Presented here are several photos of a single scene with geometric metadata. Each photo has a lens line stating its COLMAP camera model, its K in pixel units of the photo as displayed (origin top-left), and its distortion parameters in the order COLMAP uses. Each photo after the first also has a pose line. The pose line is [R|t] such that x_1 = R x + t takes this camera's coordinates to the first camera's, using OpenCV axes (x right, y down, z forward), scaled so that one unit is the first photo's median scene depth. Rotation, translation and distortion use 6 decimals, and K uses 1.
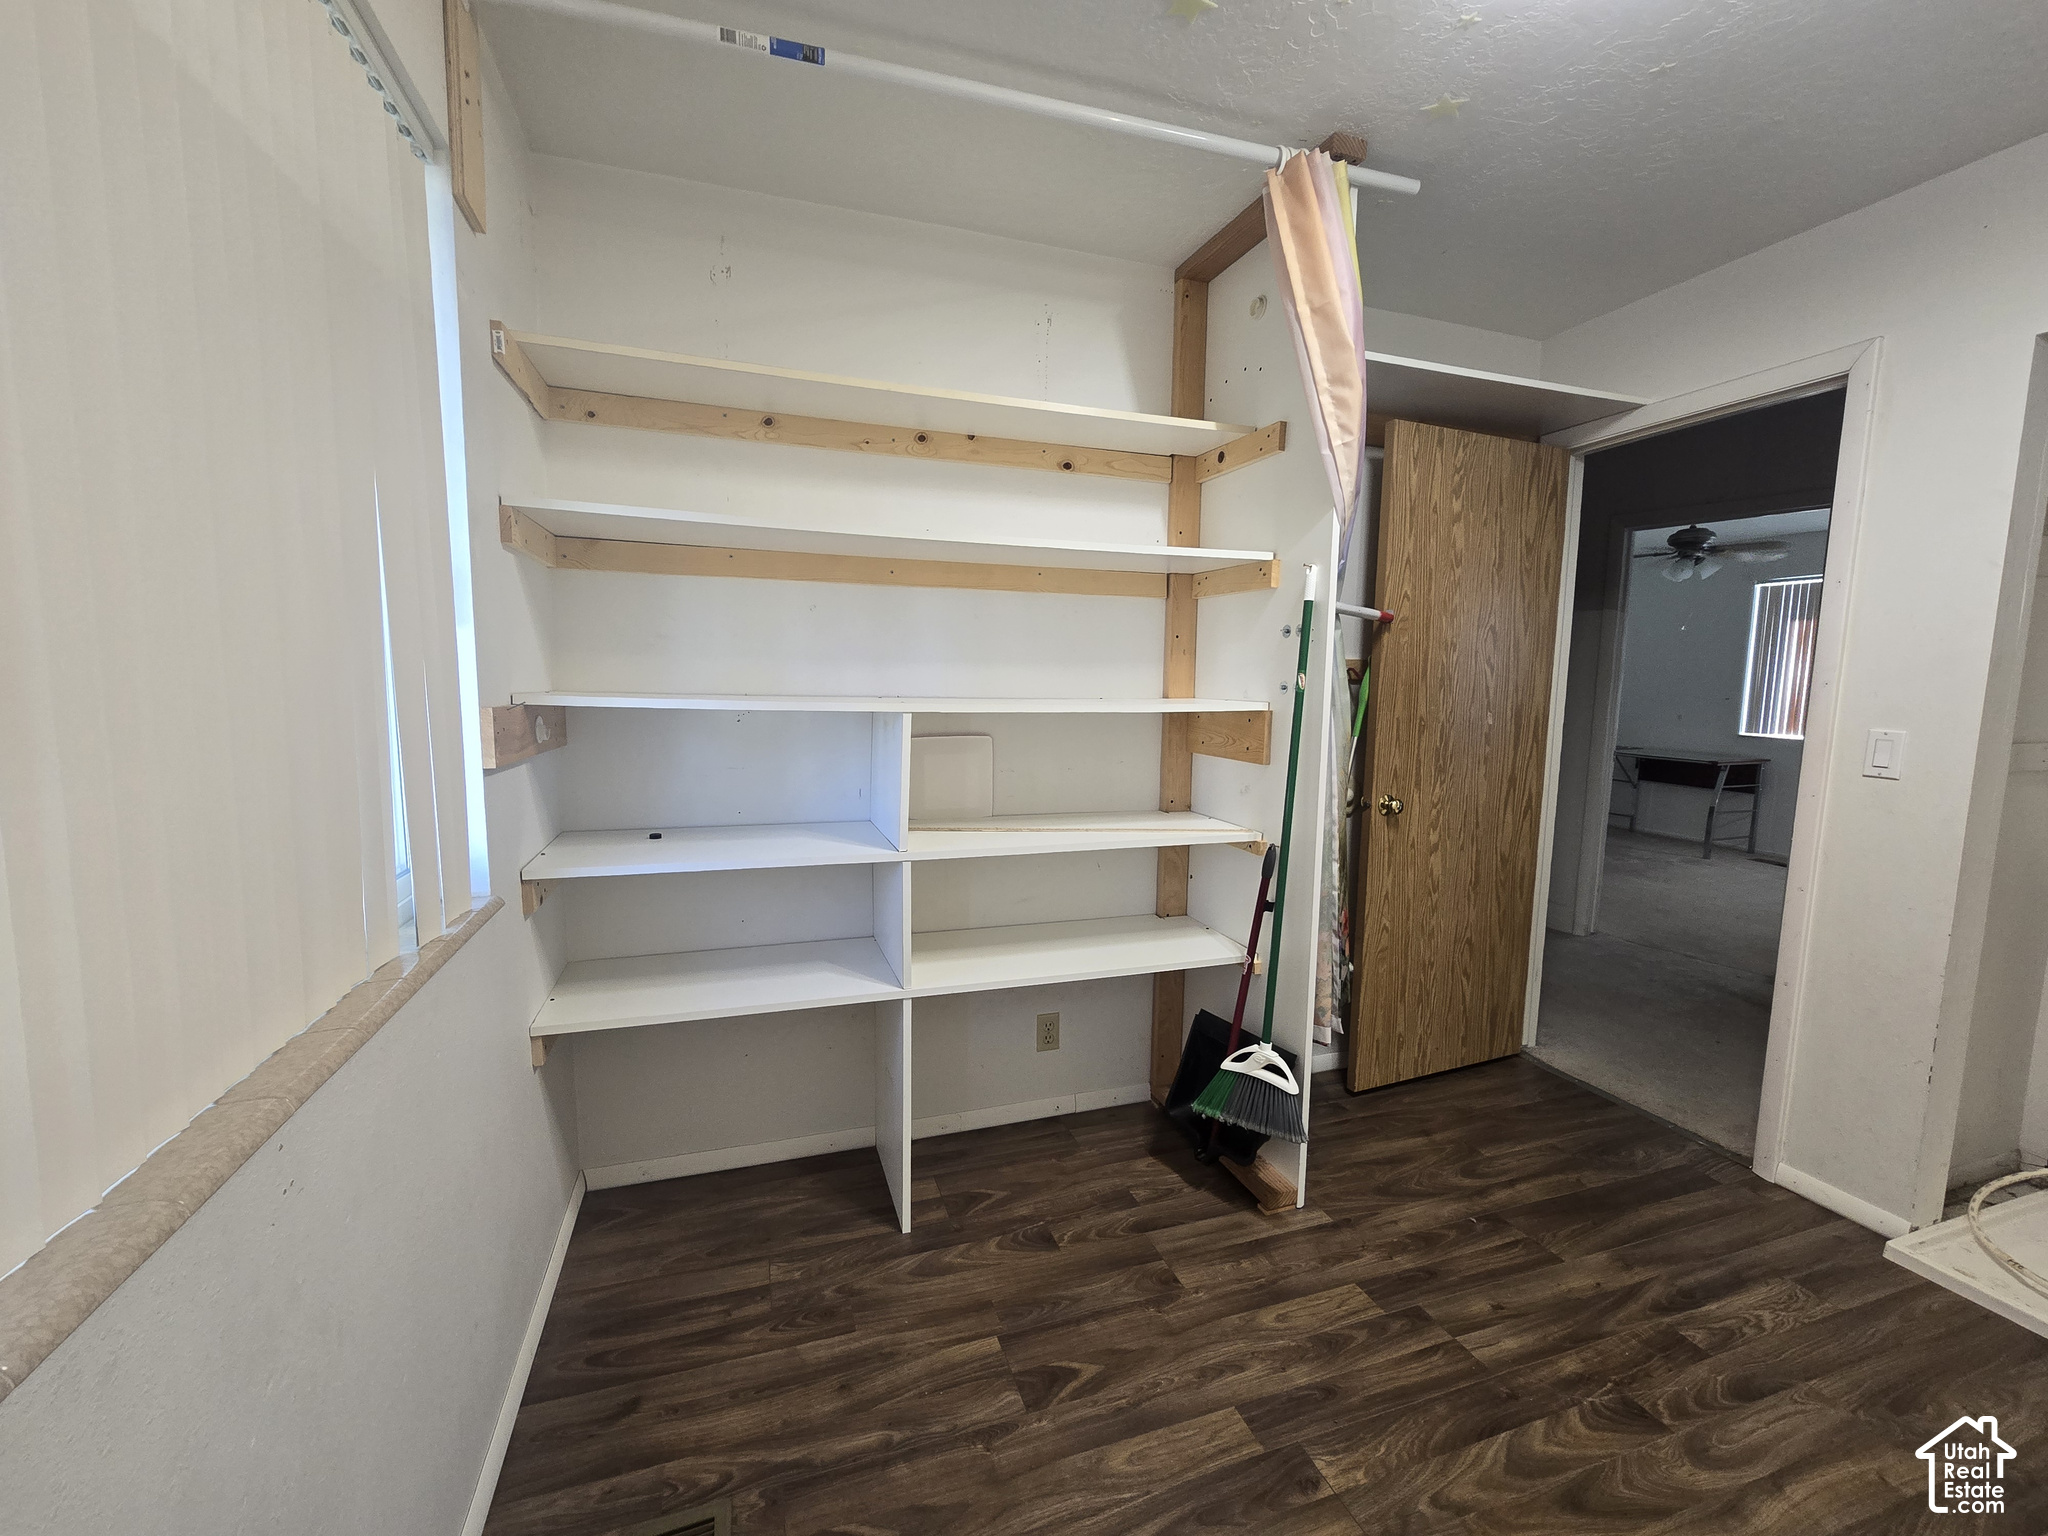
lens RADIAL K [[841.9, 0, 1023.7], [0, 841.9, 772.9], [0, 0, 1]] dist [-0.006239, 0.000160]
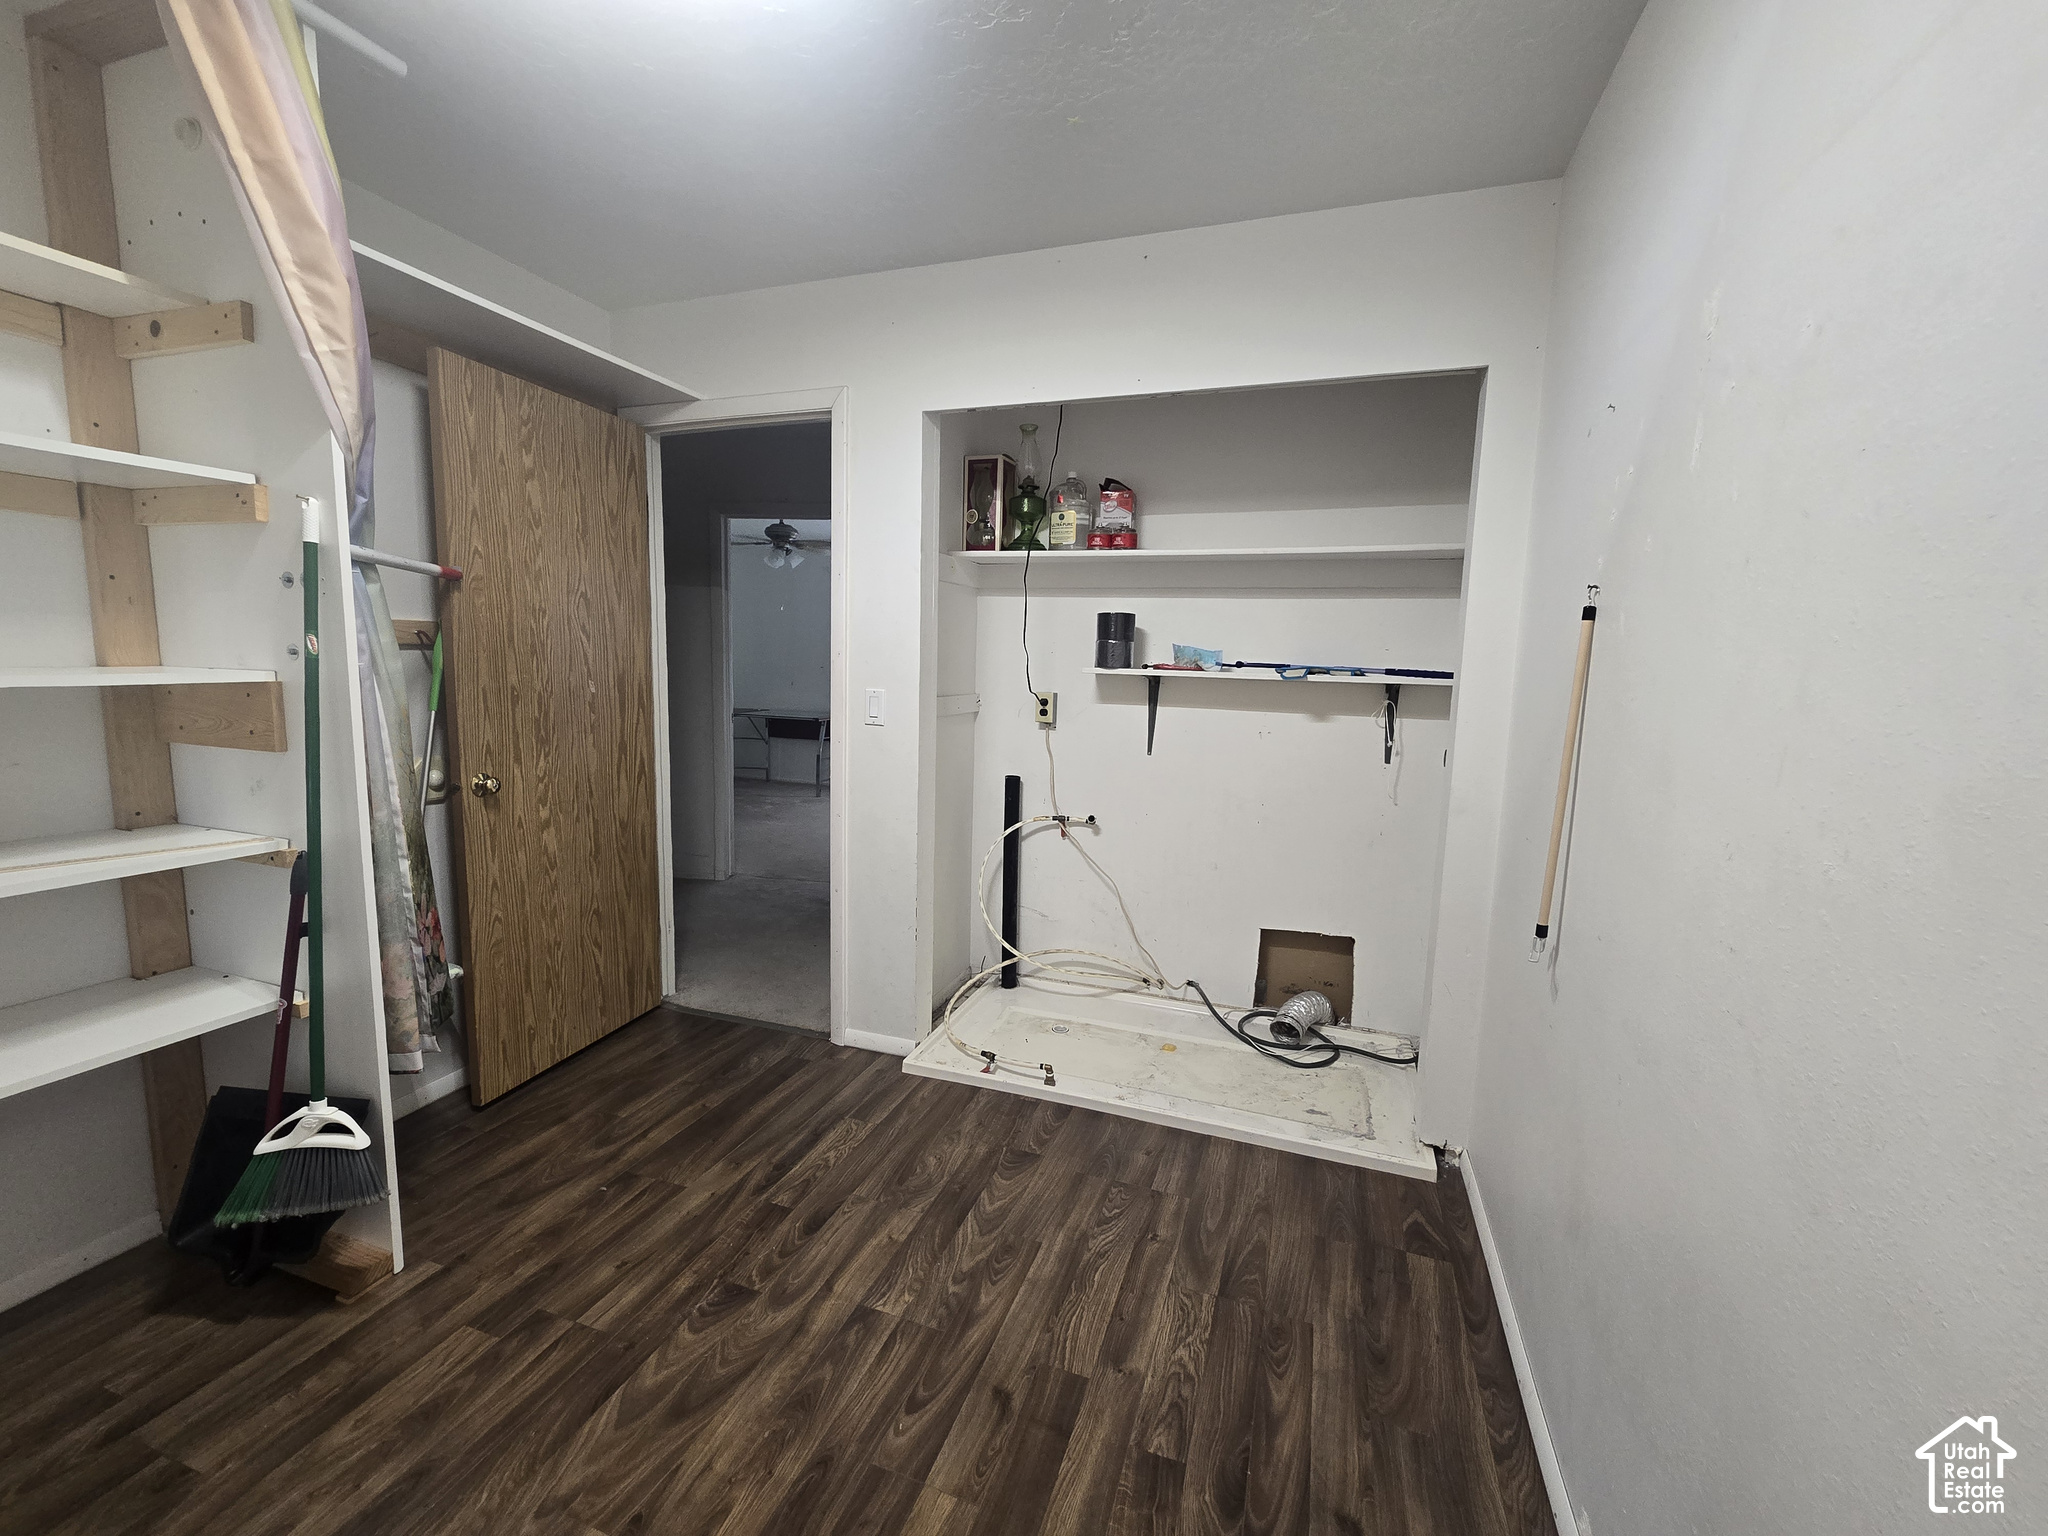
lens RADIAL K [[841.9, 0, 1023.7], [0, 841.9, 772.9], [0, 0, 1]] dist [-0.006239, 0.000160]
pose [[0.615079, -0.099570, 0.782153, 0.100246], [0.071647, 0.994948, 0.070317, 0.004340], [-0.785204, 0.012789, 0.619105, -0.018210]]
